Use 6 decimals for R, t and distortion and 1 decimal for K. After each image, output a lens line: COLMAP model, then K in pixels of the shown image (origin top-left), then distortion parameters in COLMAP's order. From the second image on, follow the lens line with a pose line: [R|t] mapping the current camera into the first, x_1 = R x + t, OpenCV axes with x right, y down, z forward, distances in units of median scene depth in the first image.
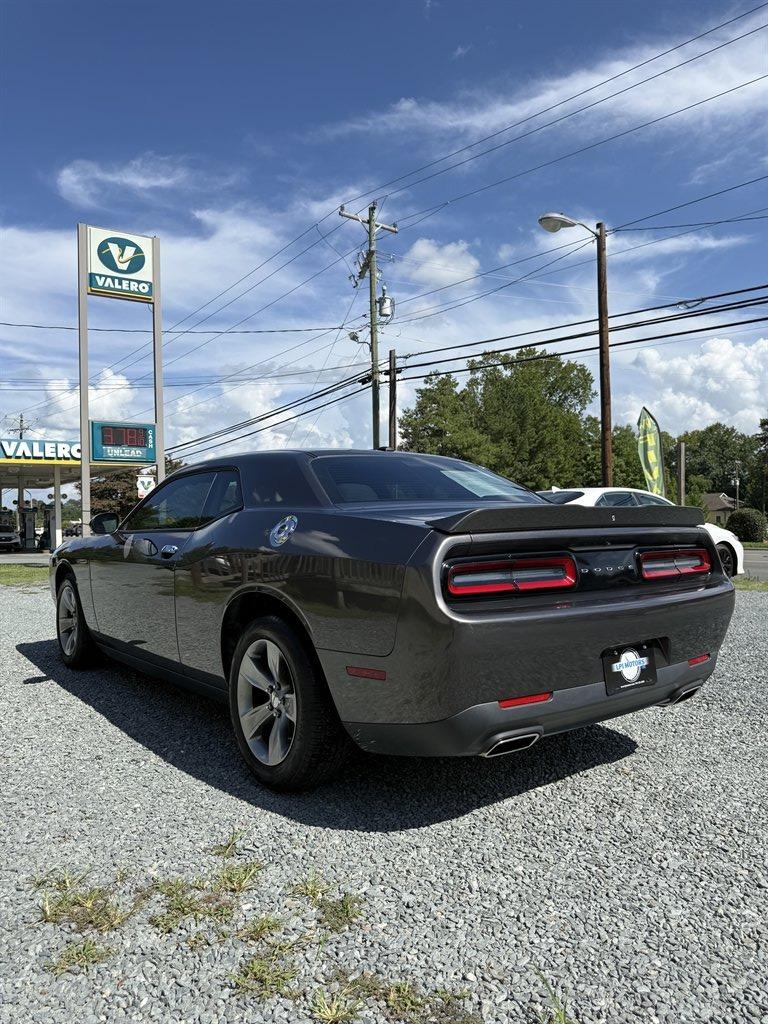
lens RADIAL K [[748.7, 0, 383.0], [0, 748.7, 508.4], [0, 0, 1]] dist [0.004016, -0.008718]
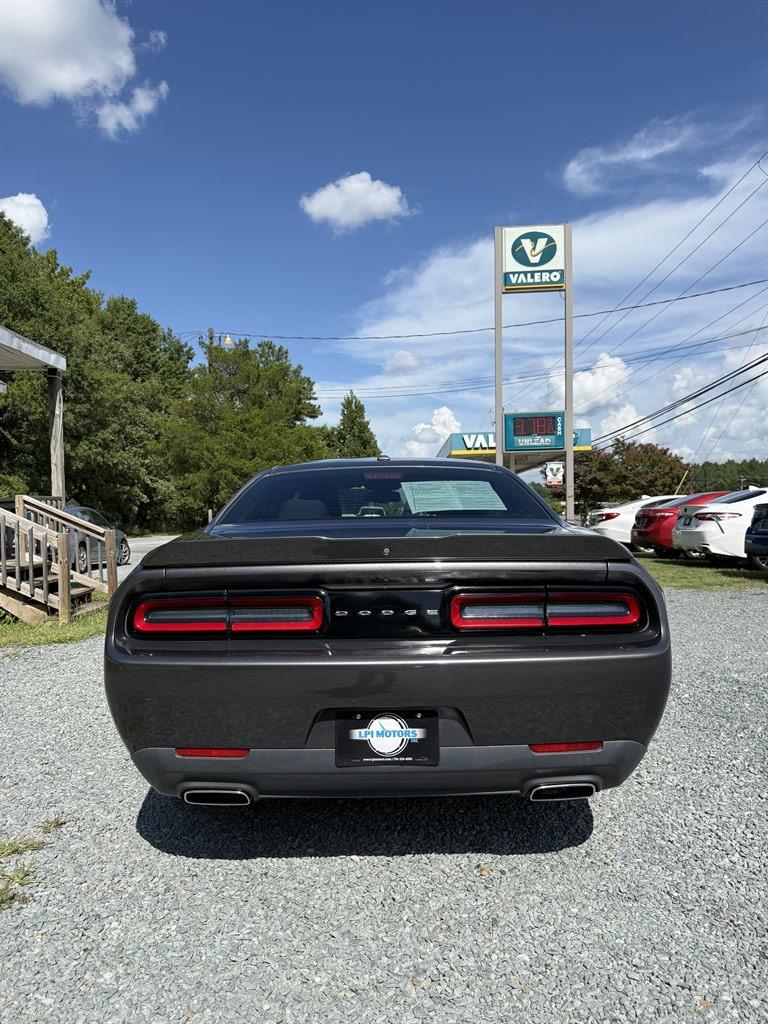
lens RADIAL K [[748.8, 0, 382.7], [0, 748.8, 516.0], [0, 0, 1]] dist [0.008469, -0.015073]
pose [[0.784100, 0.007712, -0.620587, 0.128767], [0.015567, 0.999364, 0.032088, -0.008728], [0.620439, -0.034821, 0.783481, 0.055913]]
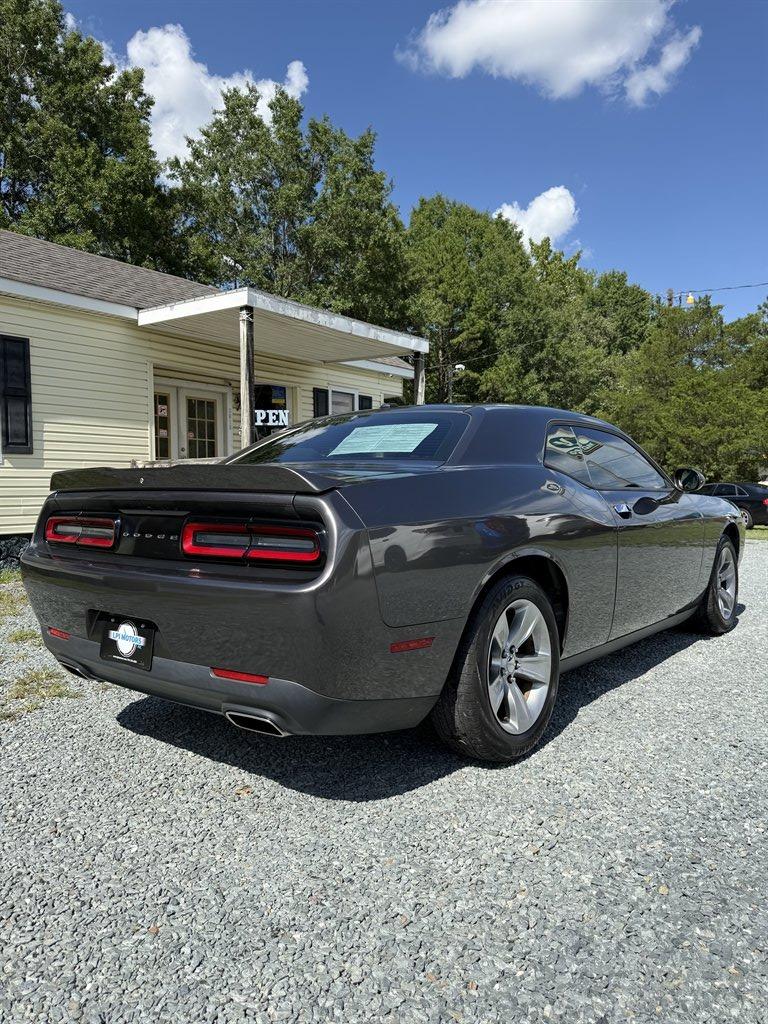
lens RADIAL K [[749.8, 0, 380.7], [0, 749.8, 524.0], [0, 0, 1]] dist [0.008259, 0.002749]
pose [[0.206214, 0.051854, -0.977132, 0.204608], [0.024928, 0.997992, 0.058221, 0.002444], [0.978189, -0.036364, 0.204507, 0.174028]]
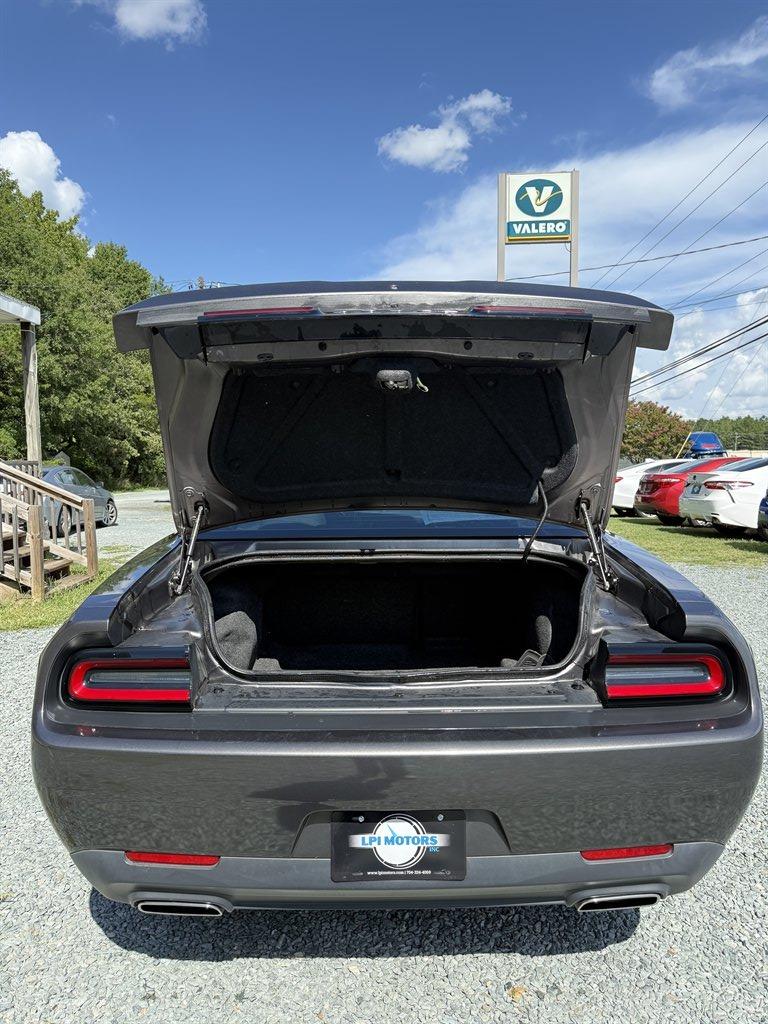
lens RADIAL K [[742.8, 0, 383.7], [0, 742.8, 511.7], [0, 0, 1]] dist [0.001160, -0.003128]
pose [[0.789983, 0.051671, -0.610948, 0.105803], [0.005708, 0.995780, 0.091600, -0.018884], [0.613102, -0.075849, 0.786354, 0.081112]]
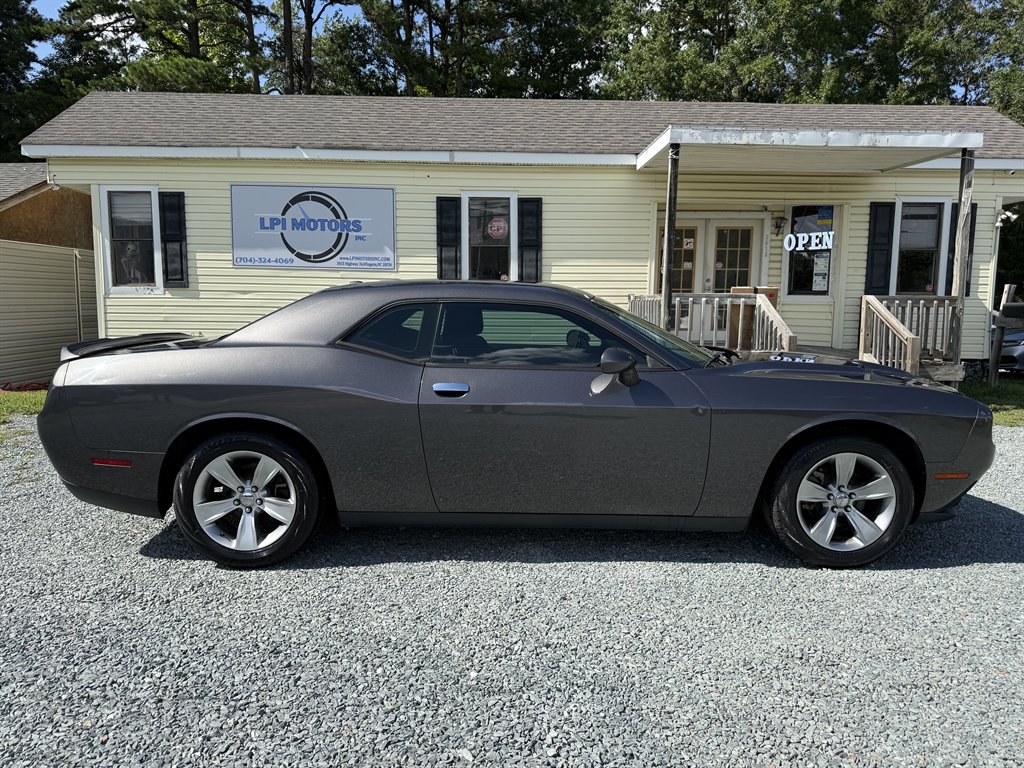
lens RADIAL K [[755.2, 0, 542.3], [0, 755.2, 383.6], [0, 0, 1]] dist [0.256805, -0.418545]
pose [[-0.603943, 0.093726, -0.791498, 0.174403], [0.019848, 0.994522, 0.102622, -0.009073], [0.796780, 0.046268, -0.602495, 0.421740]]
